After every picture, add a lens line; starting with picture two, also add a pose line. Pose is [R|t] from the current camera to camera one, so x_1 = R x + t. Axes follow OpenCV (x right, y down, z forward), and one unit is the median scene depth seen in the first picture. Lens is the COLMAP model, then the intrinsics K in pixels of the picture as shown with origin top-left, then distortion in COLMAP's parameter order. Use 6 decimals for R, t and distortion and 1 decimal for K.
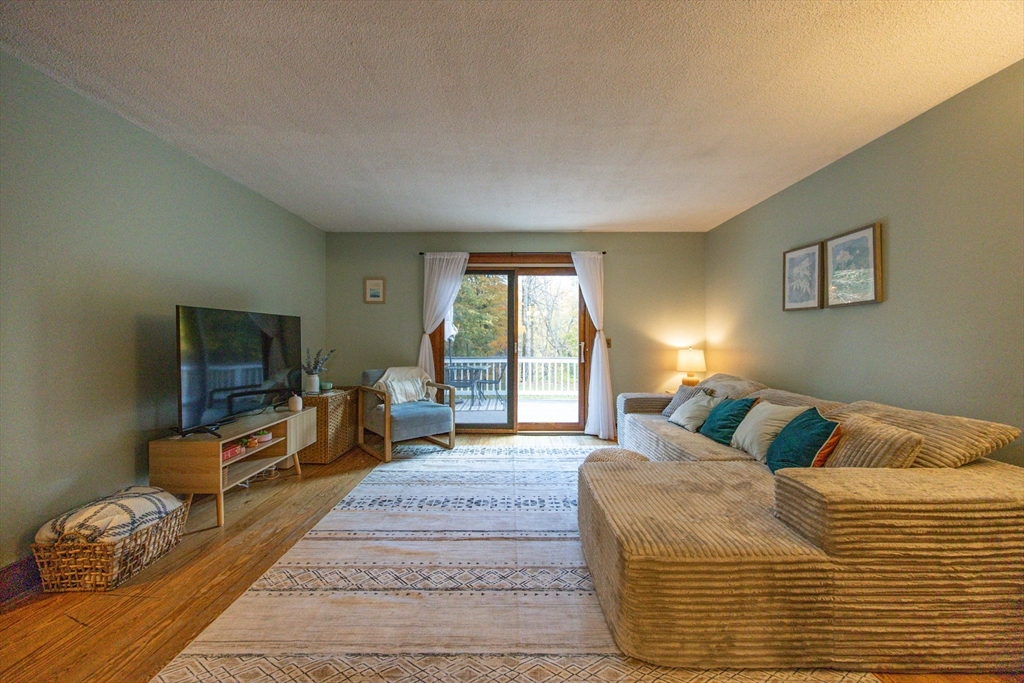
lens RADIAL K [[385.8, 0, 509.2], [0, 385.8, 339.1], [0, 0, 1]] dist [0.003560, 0.000190]
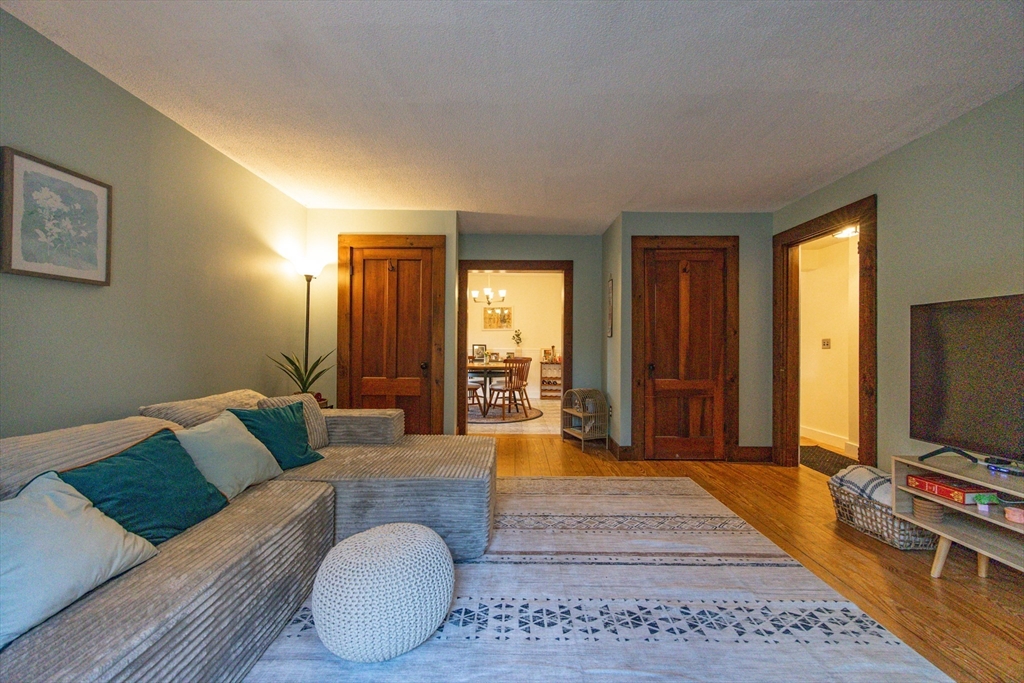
lens RADIAL K [[385.8, 0, 511.0], [0, 385.8, 342.2], [0, 0, 1]] dist [0.003560, 0.000190]
pose [[-0.999952, -0.009356, 0.002892, 0.090133], [-0.009367, 0.999950, -0.003529, 0.011410], [-0.002859, -0.003556, -0.999990, 1.335526]]
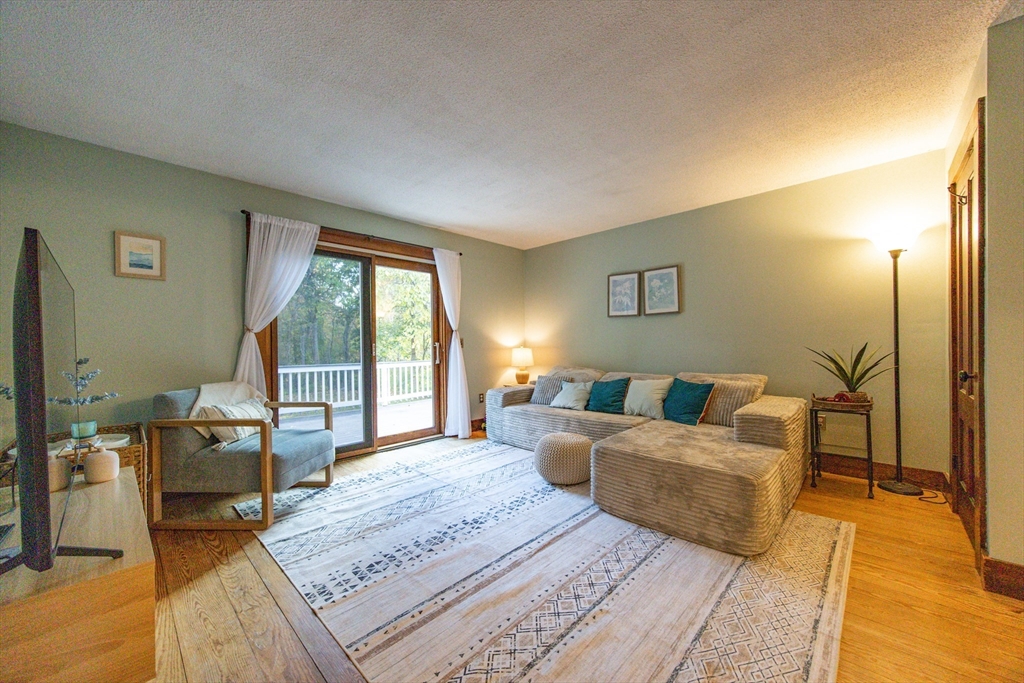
lens RADIAL K [[385.8, 0, 512.4], [0, 385.8, 343.7], [0, 0, 1]] dist [0.003560, 0.000190]
pose [[0.689868, -0.010796, 0.723854, -0.553103], [0.015667, 0.999877, -0.000019, 0.019273], [-0.723765, 0.011354, 0.689953, 0.282956]]
